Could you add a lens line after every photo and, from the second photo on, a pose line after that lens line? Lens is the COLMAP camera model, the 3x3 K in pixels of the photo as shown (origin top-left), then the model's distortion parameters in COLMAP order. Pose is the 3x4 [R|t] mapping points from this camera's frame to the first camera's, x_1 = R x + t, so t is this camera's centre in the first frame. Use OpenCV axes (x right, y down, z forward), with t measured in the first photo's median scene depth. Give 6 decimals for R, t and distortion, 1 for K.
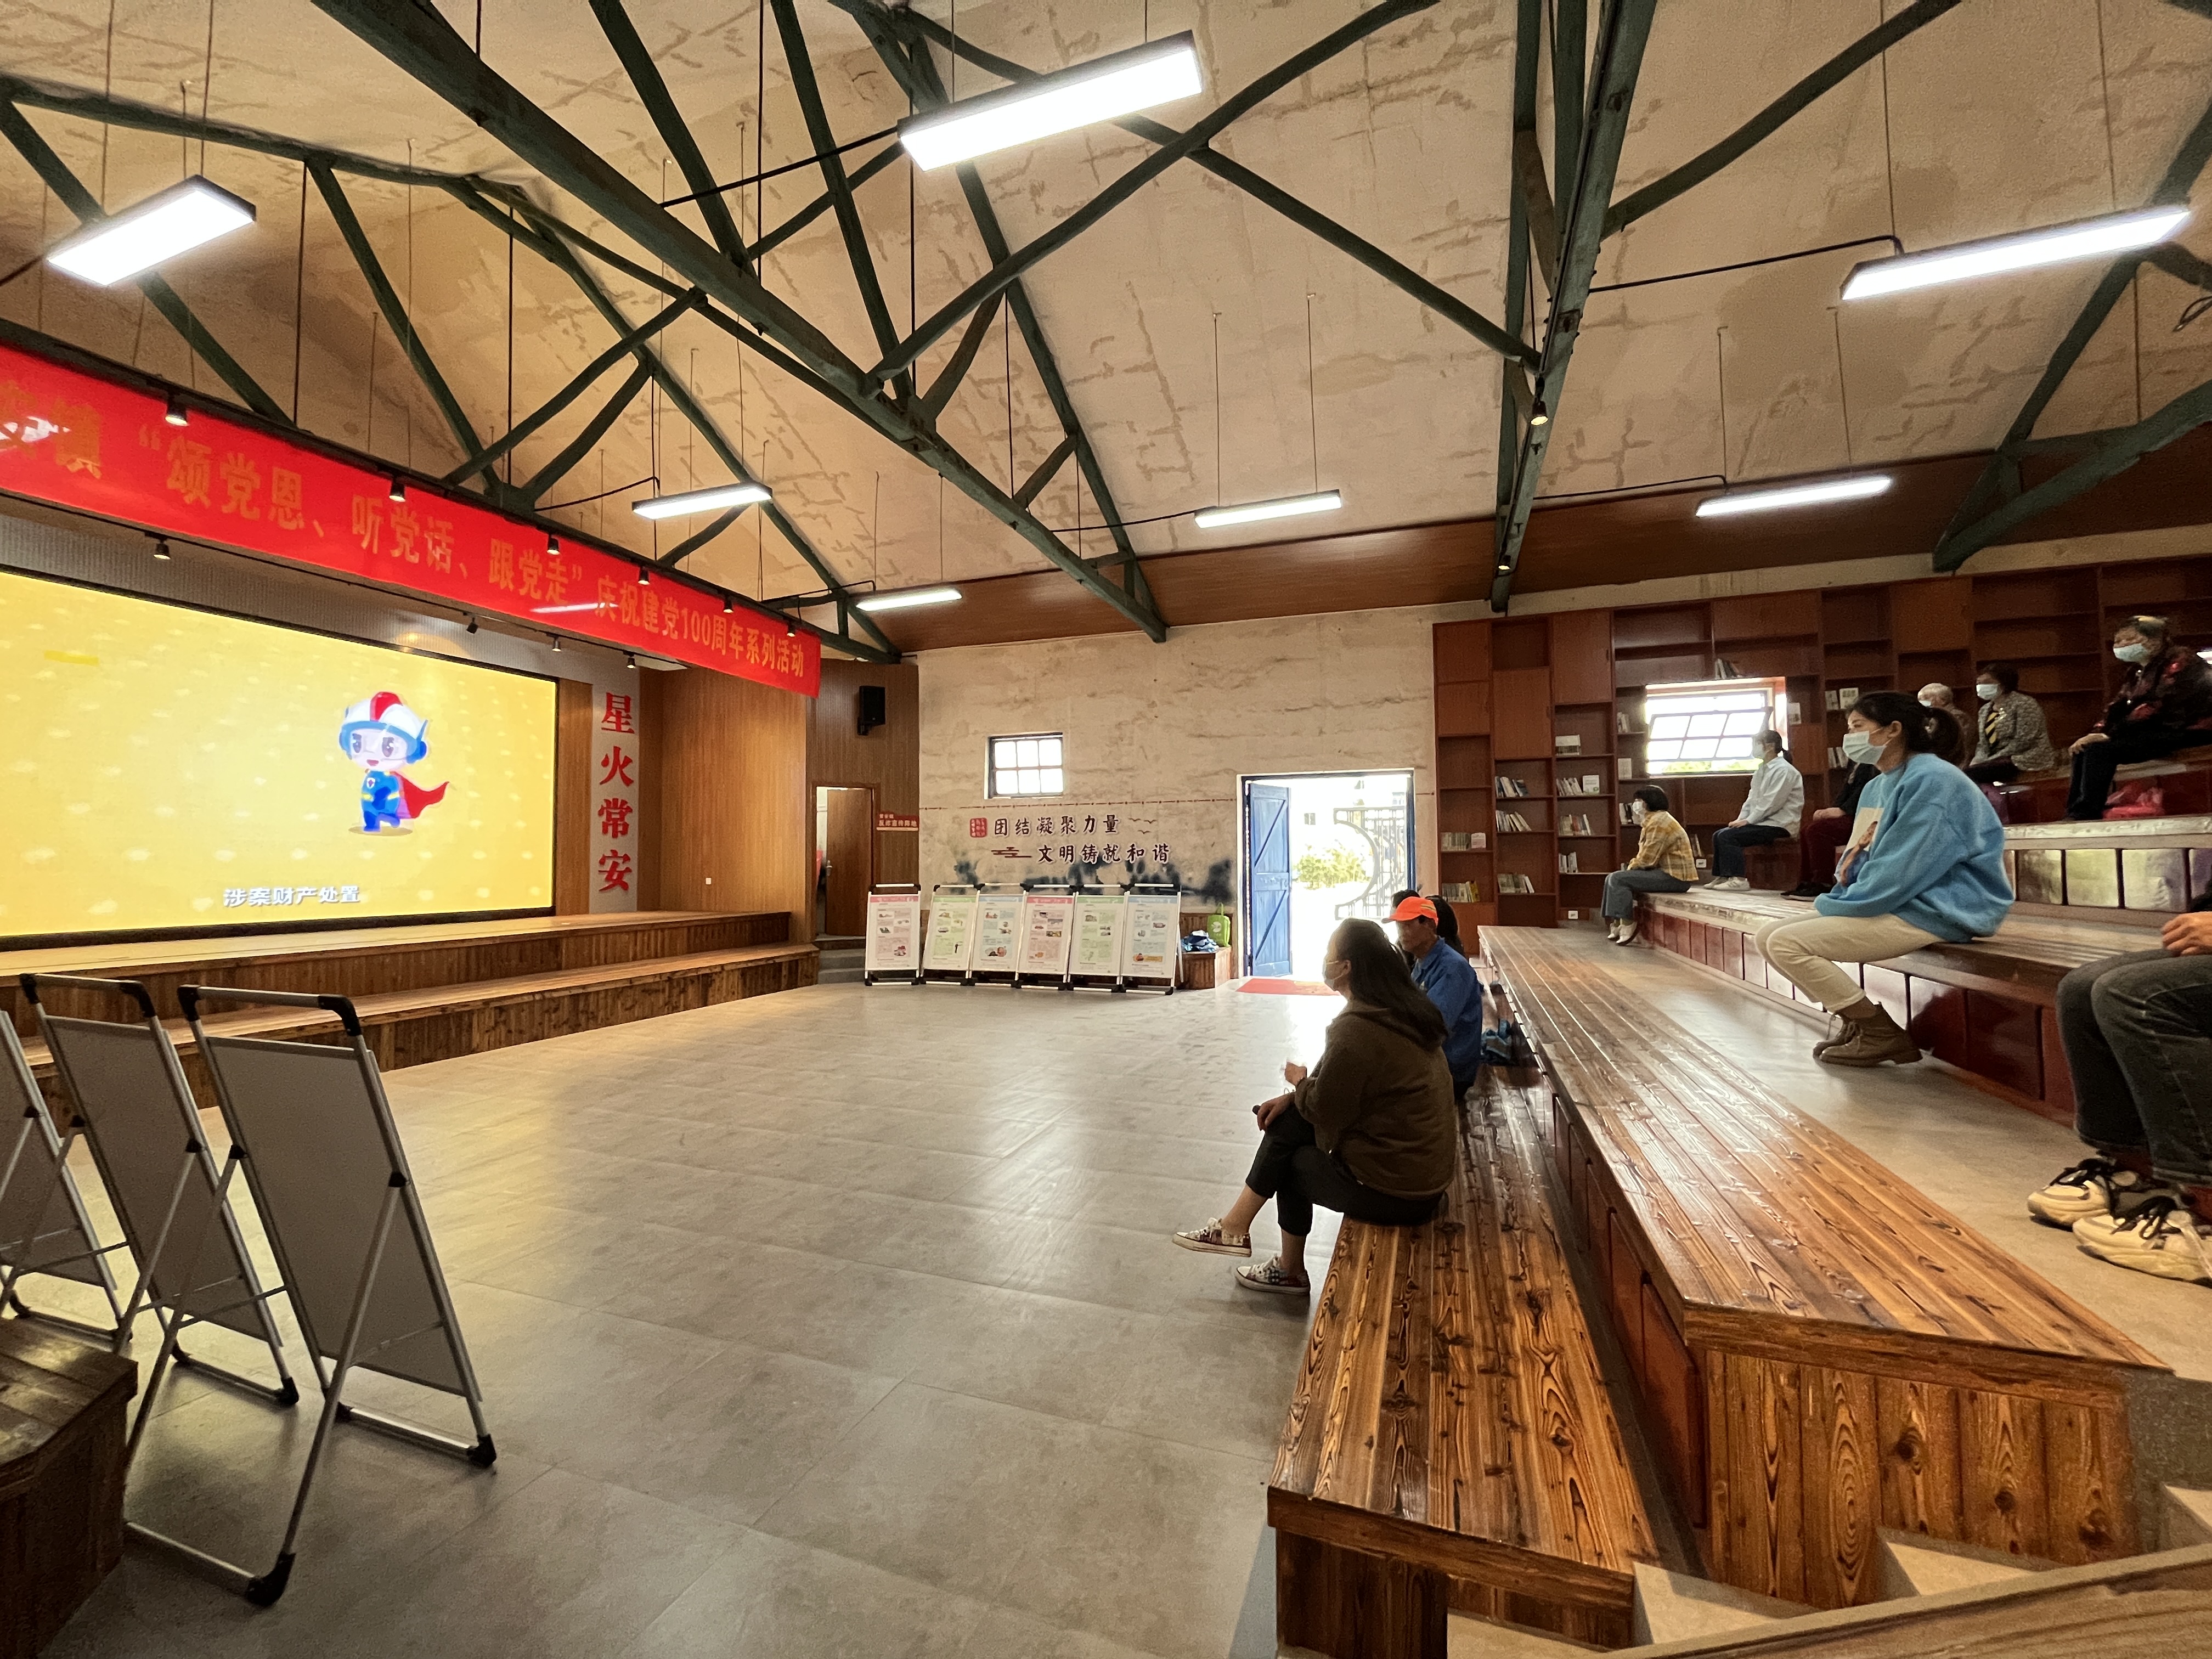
lens RADIAL K [[885.3, 0, 1106.0], [0, 885.3, 829.5], [0, 0, 1]] dist [-0.001663, -0.000093]
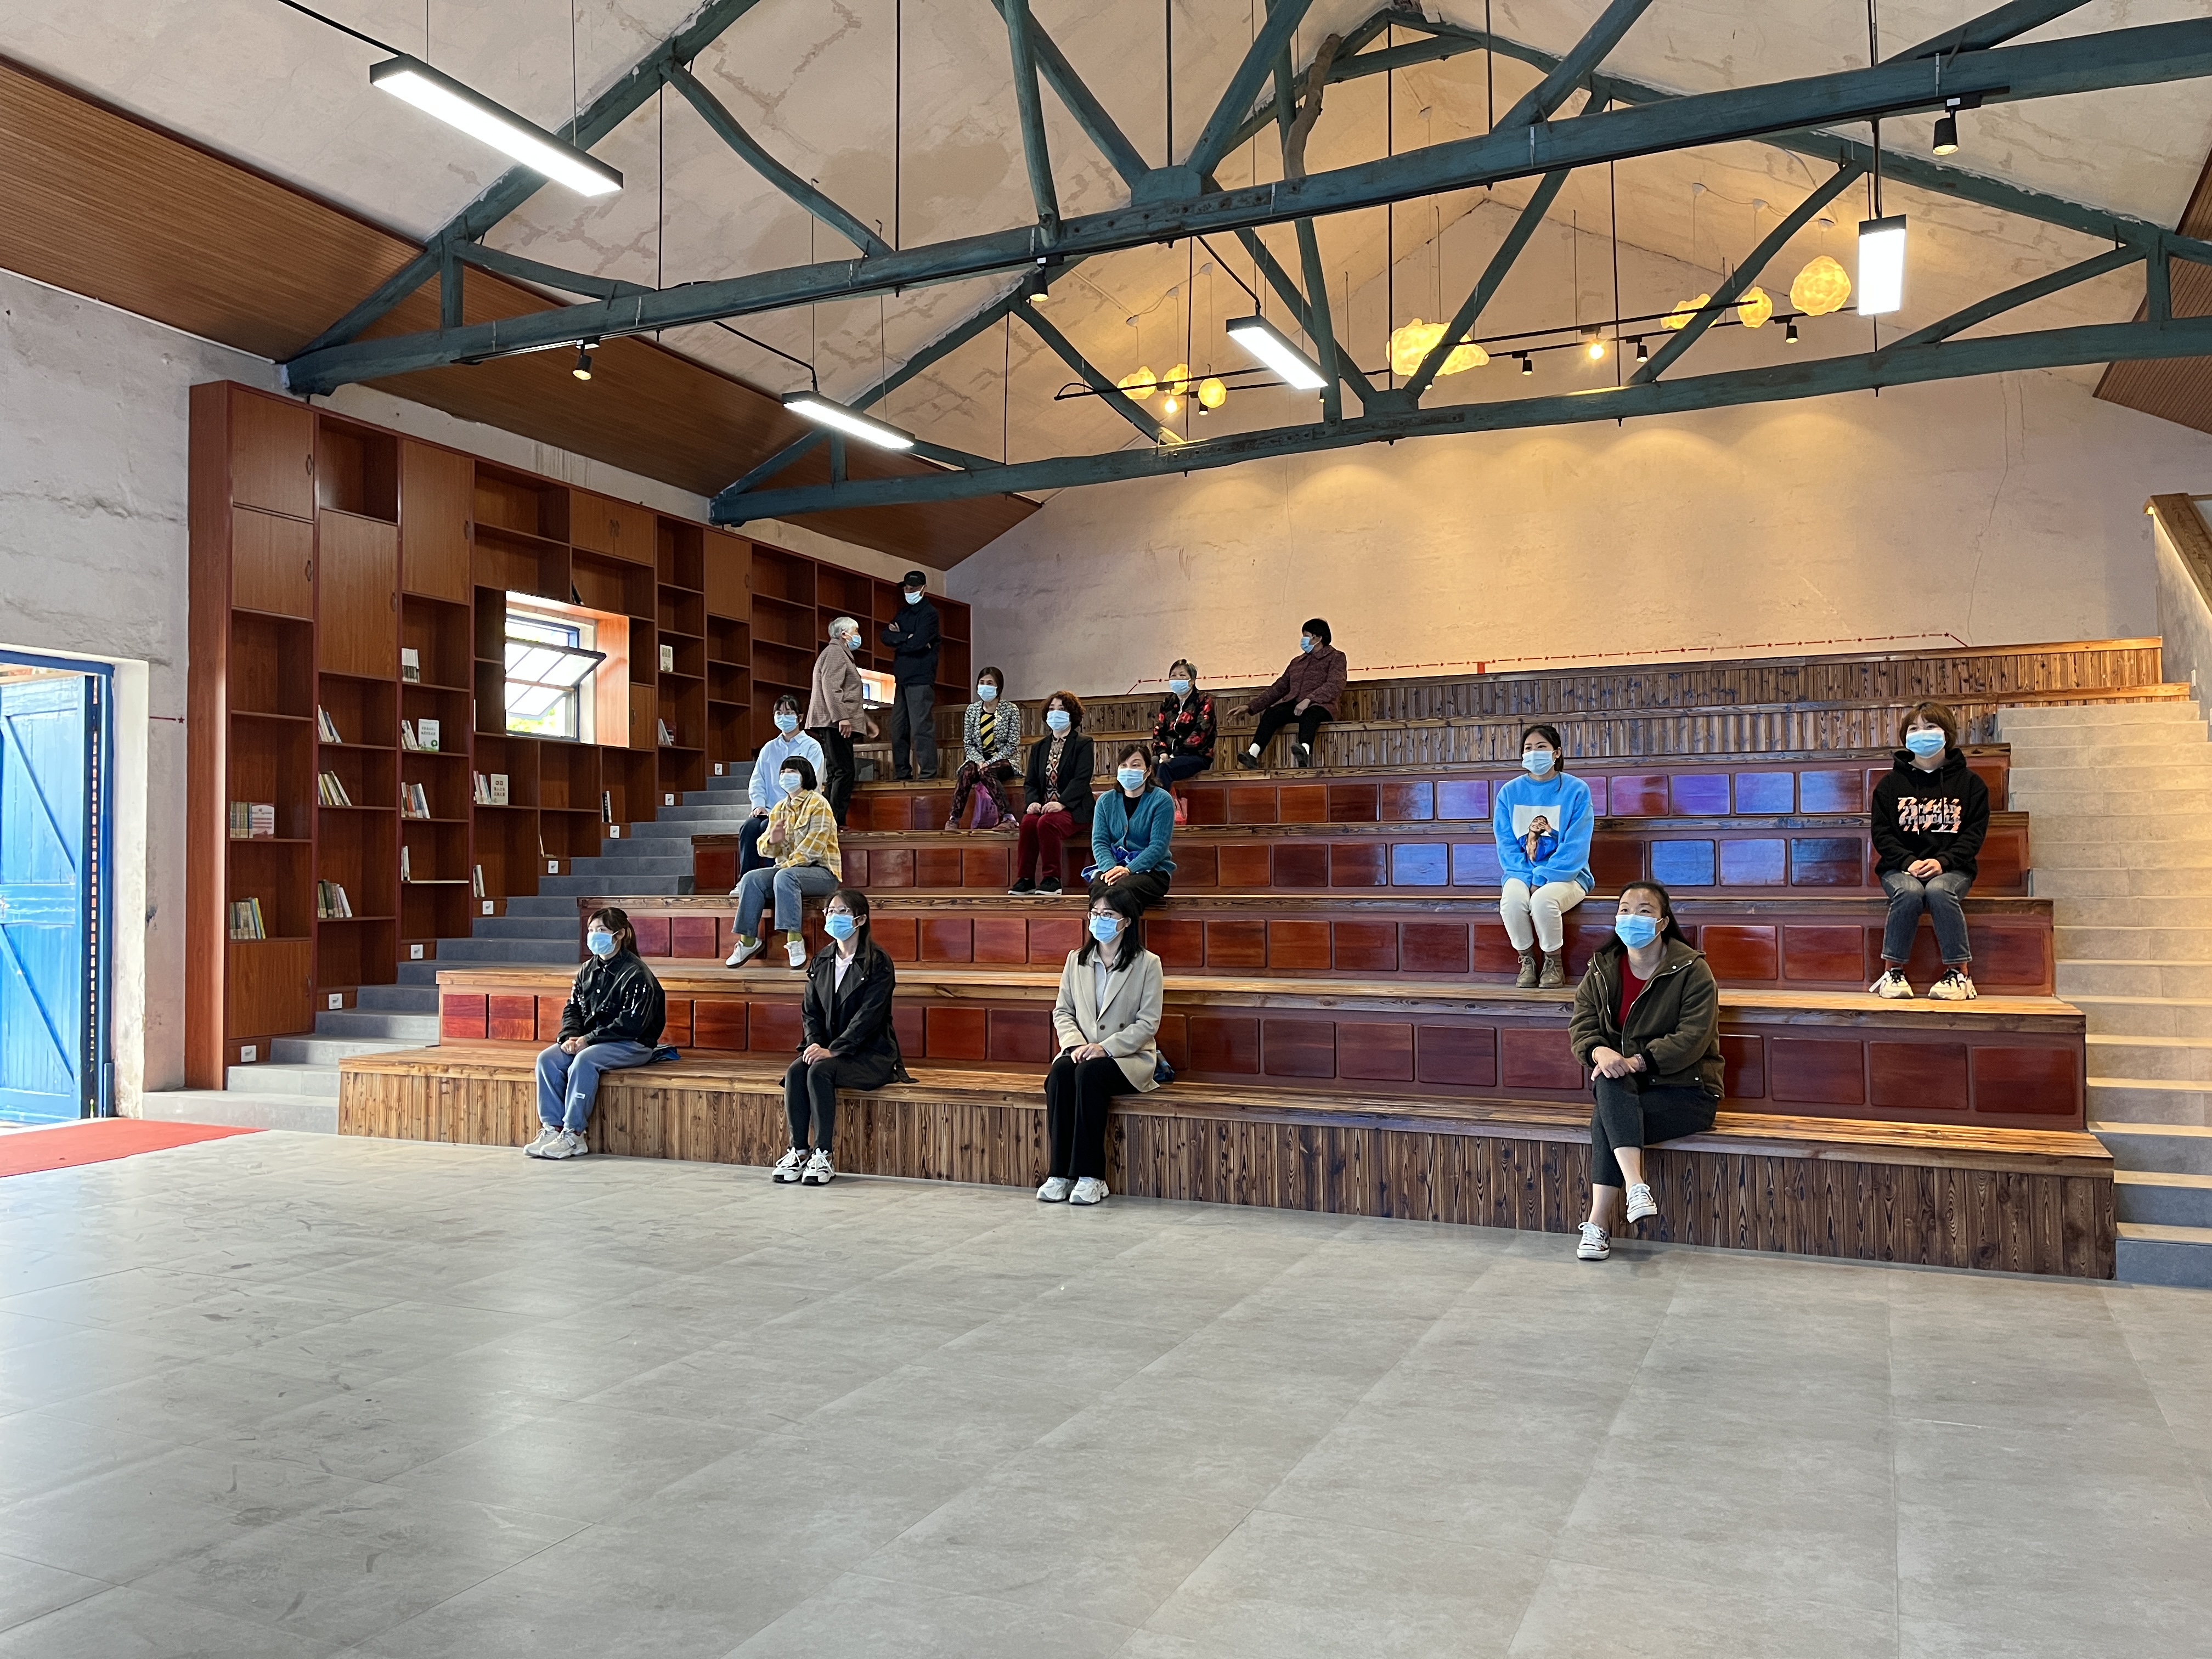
lens RADIAL K [[1639.0, 0, 1159.5], [0, 1639.0, 832.5], [0, 0, 1]] dist [0.009200, 0.002012]
pose [[0.071461, 0.037545, 0.996736, -0.752479], [-0.032788, 0.998840, -0.035274, 0.054963], [-0.996904, -0.030160, 0.072609, 0.607312]]
